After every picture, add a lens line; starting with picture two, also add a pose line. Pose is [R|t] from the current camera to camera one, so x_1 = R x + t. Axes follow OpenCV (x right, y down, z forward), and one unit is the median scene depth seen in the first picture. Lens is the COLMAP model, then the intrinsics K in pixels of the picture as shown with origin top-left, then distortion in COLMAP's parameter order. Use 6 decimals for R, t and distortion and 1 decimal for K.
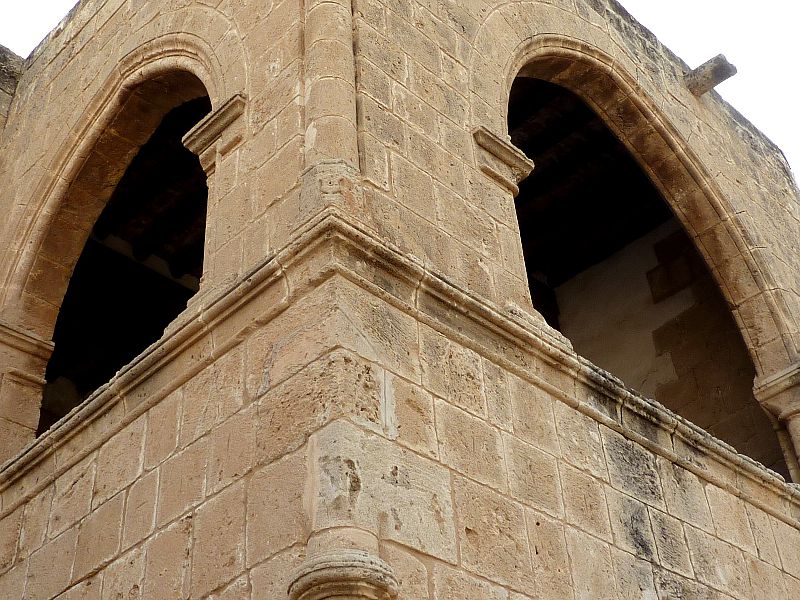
lens RADIAL K [[1028.0, 0, 365.6], [0, 1028.0, 299.3], [0, 0, 1]] dist [0.106311, -0.019150]
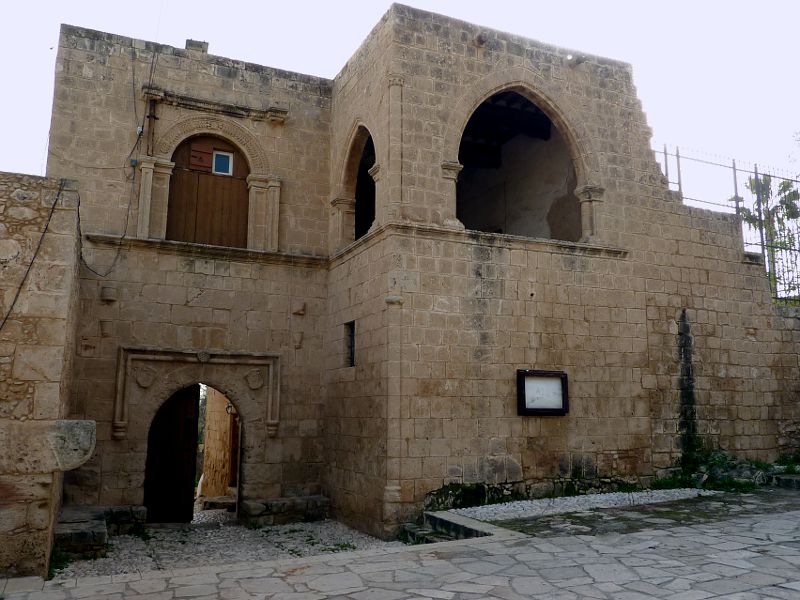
lens RADIAL K [[585.5, 0, 389.3], [0, 585.5, 301.1], [0, 0, 1]] dist [-0.004753, -0.060110]
pose [[0.935288, 0.008624, -0.353783, 0.693731], [0.175634, 0.856583, 0.485199, -0.814791], [0.307229, -0.515937, 0.799637, -0.994289]]
